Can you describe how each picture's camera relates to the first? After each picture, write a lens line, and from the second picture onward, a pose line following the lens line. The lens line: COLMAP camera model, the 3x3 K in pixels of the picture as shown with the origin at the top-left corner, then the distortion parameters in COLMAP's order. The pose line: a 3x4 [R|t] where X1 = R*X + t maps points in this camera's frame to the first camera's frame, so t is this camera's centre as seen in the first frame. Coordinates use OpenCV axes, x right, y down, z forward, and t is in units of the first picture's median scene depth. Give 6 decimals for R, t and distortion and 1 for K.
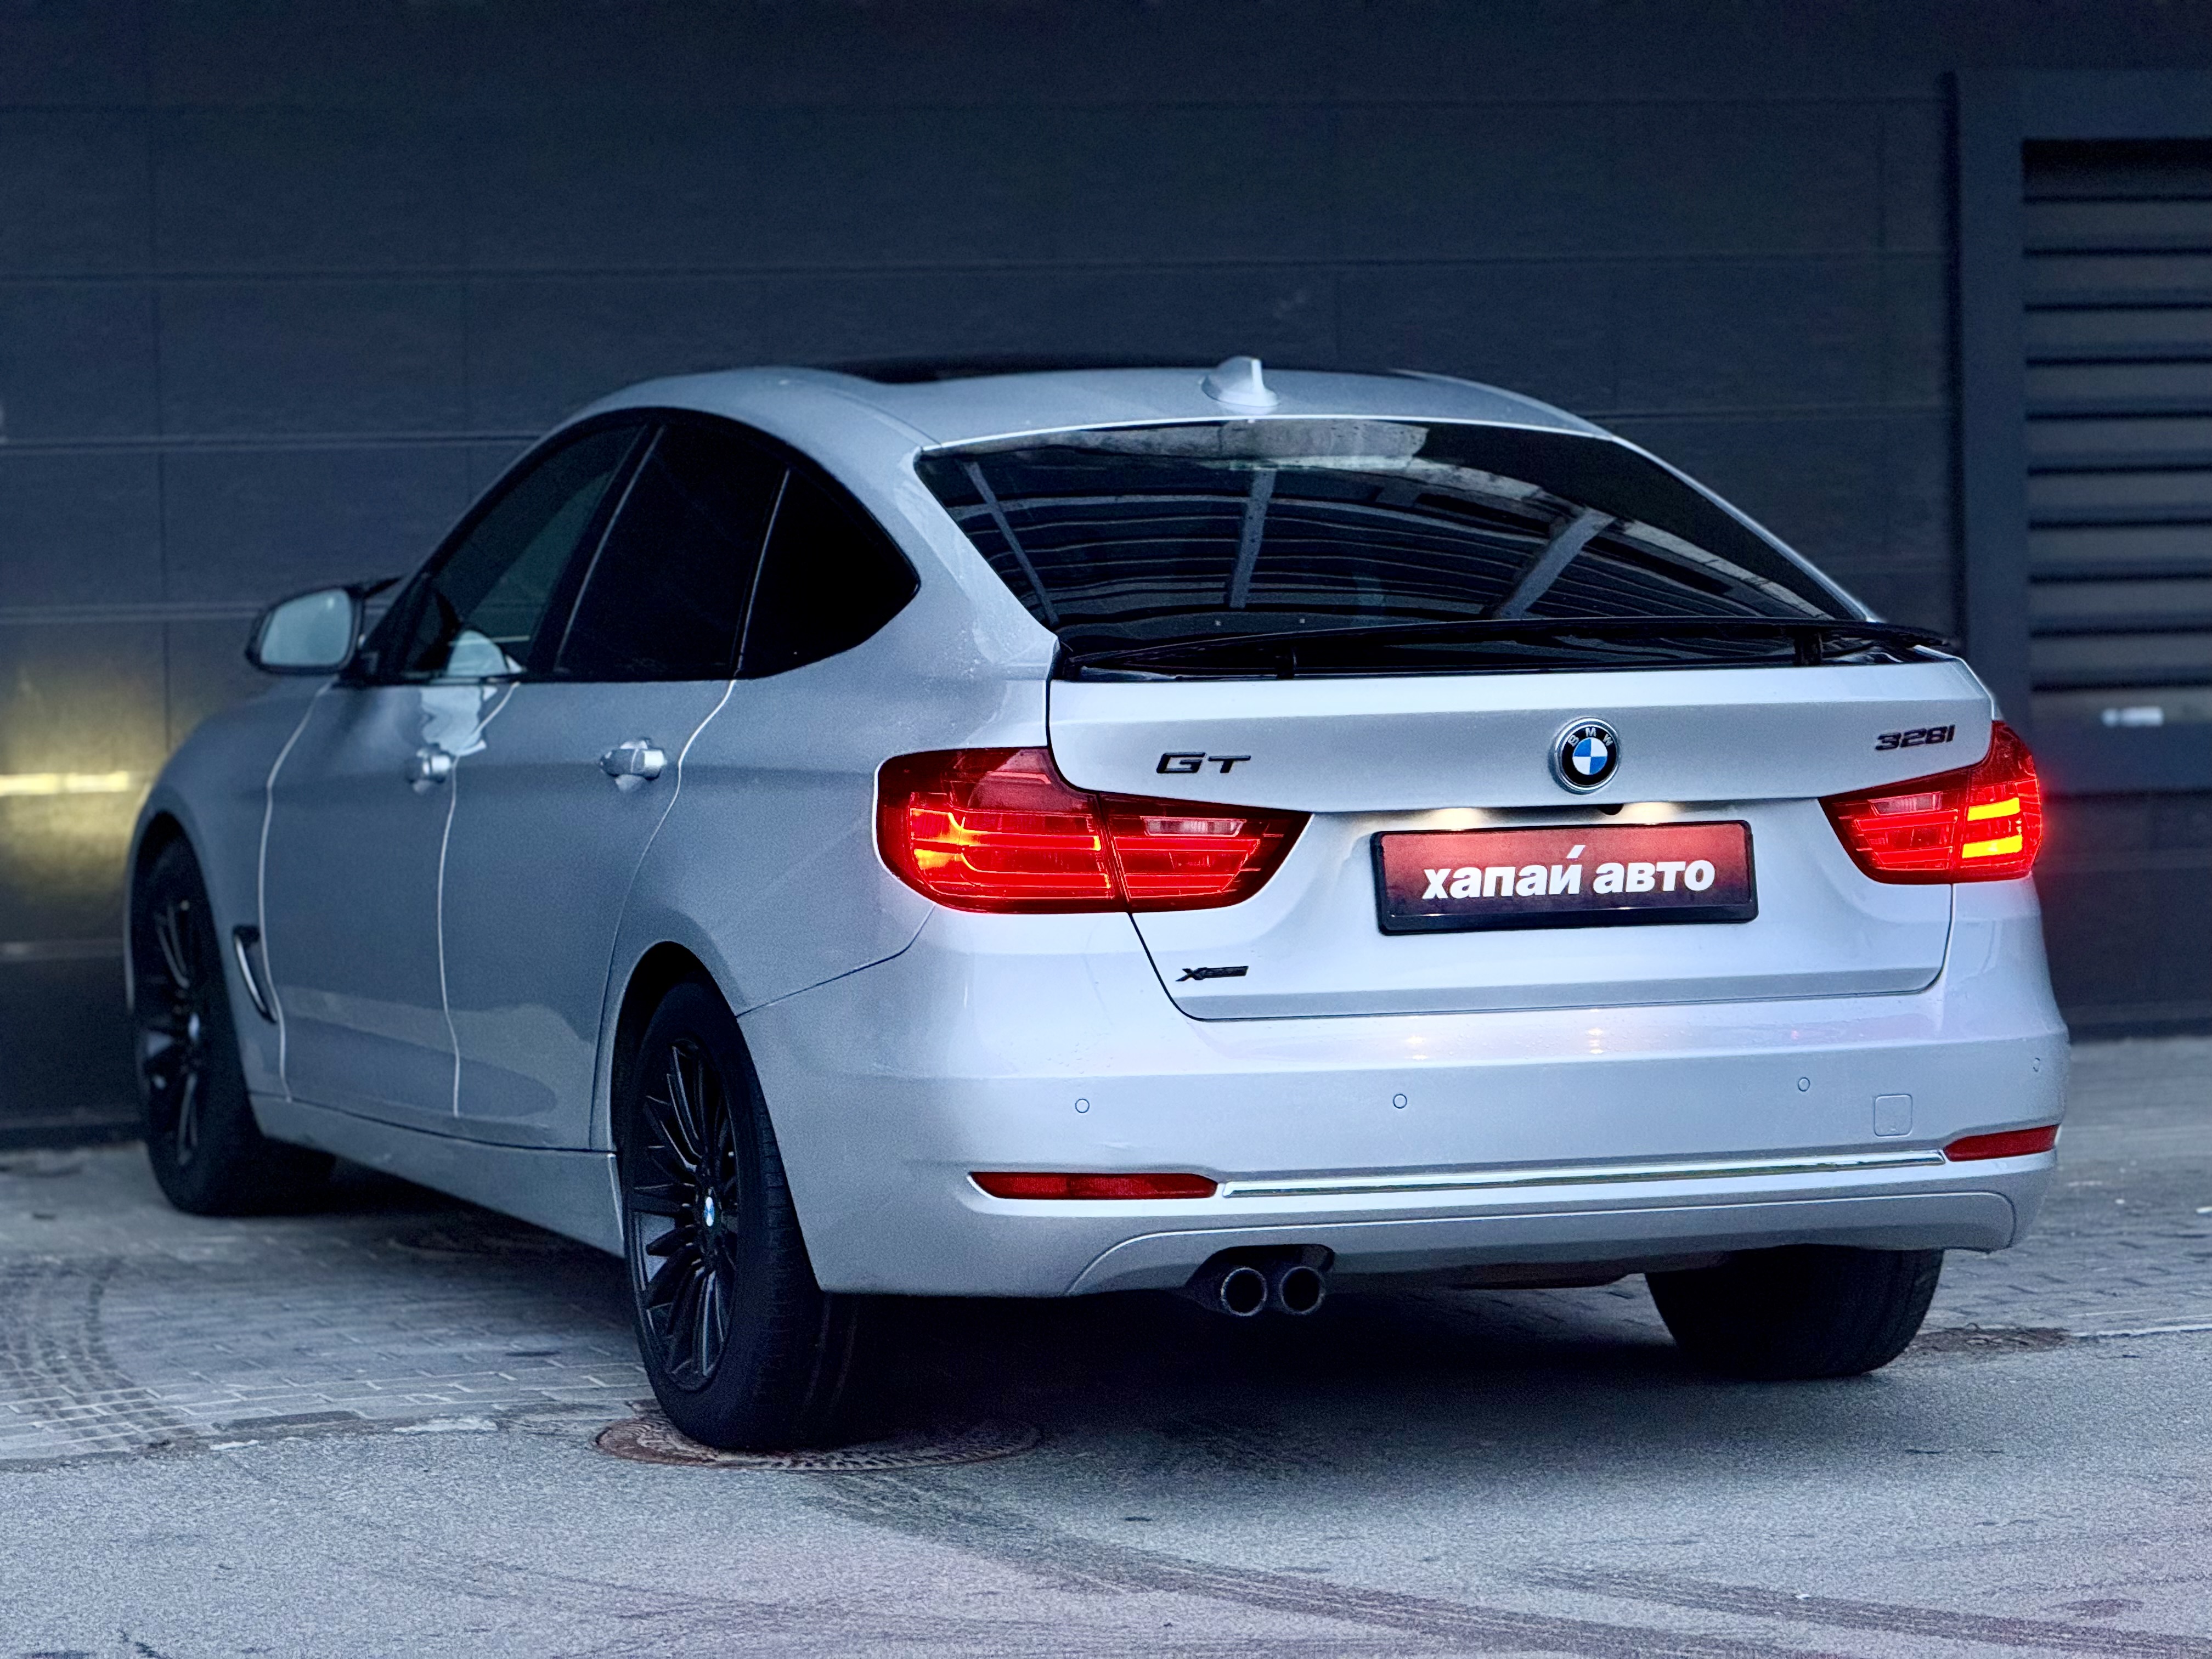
lens RADIAL K [[8403.5, 0, 1111.3], [0, 8403.5, 827.6], [0, 0, 1]] dist [0.082946, 0.000000]
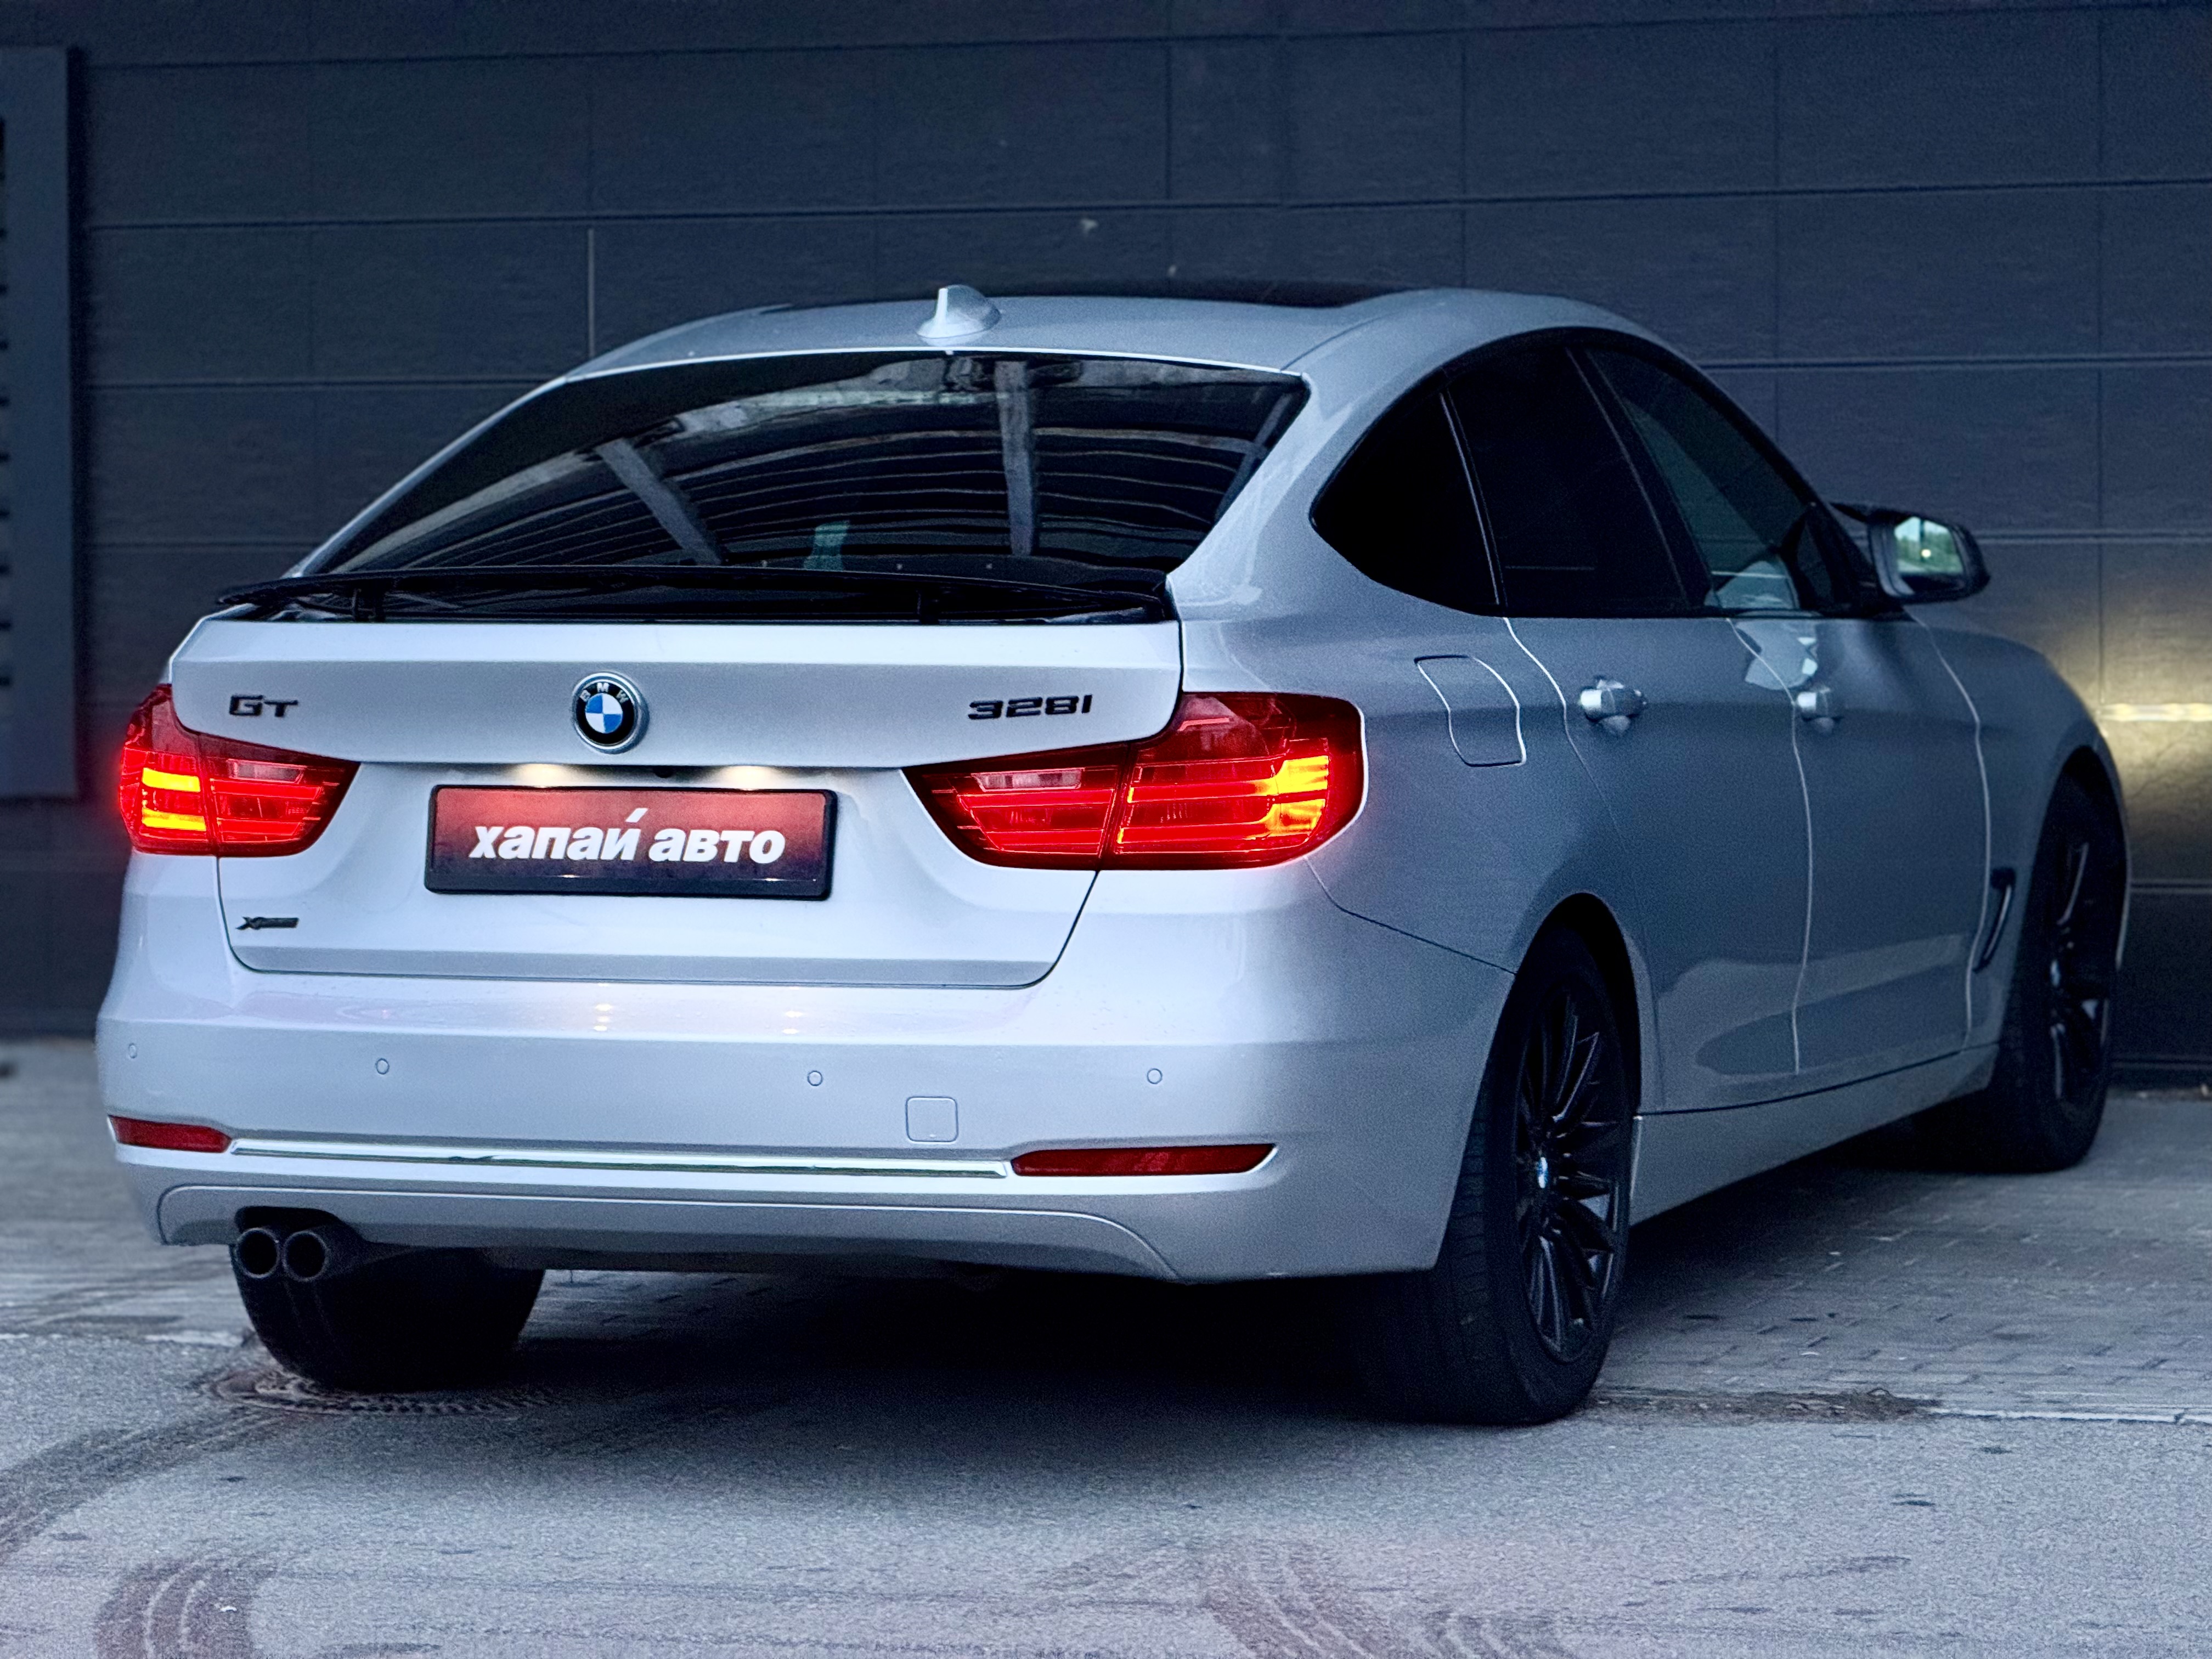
lens RADIAL K [[8403.5, 0, 1113.8], [0, 8403.5, 827.3], [0, 0, 1]] dist [0.082946, 0.000000]
pose [[0.750272, 0.043418, -0.659703, 0.714978], [-0.034209, 0.999054, 0.026846, -0.022814], [0.660244, 0.002426, 0.751047, 0.331746]]
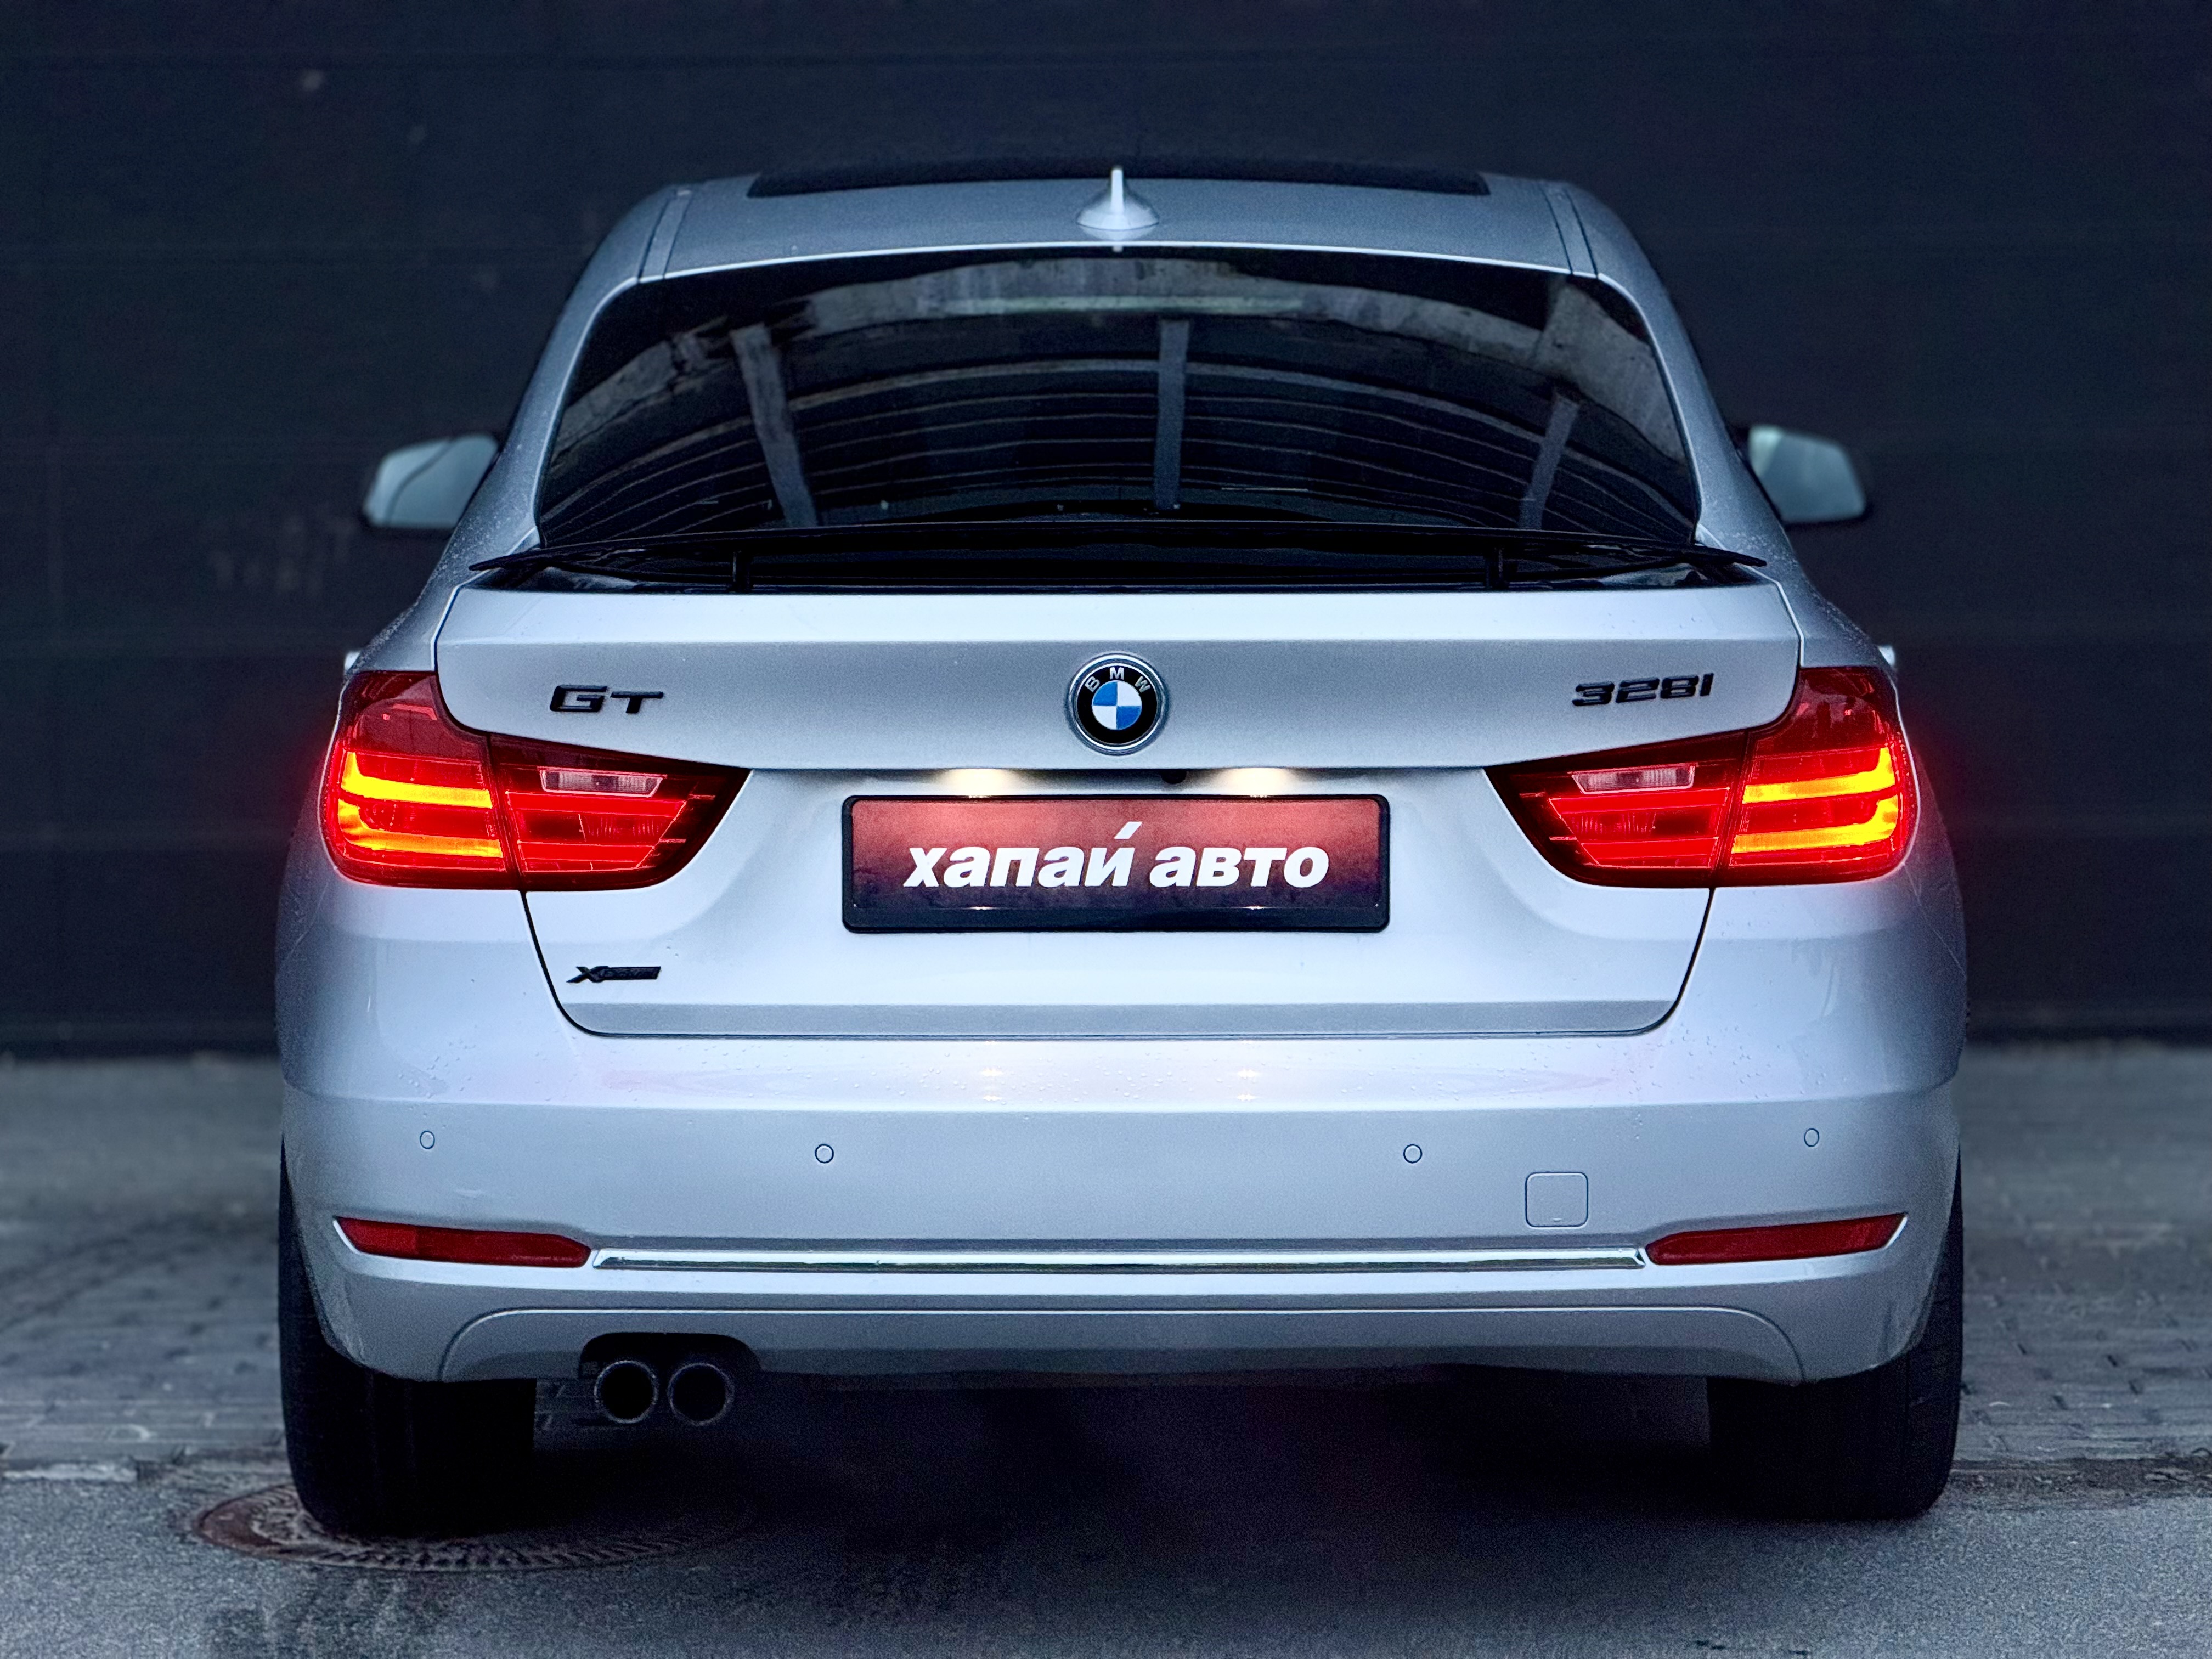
lens RADIAL K [[8403.5, 0, 1086.7], [0, 8403.5, 835.1], [0, 0, 1]] dist [0.082946, 0.000000]
pose [[0.930765, 0.036993, -0.363741, 0.326369], [-0.026083, 0.999052, 0.034862, -0.022900], [0.364686, -0.022960, 0.930847, 0.298126]]
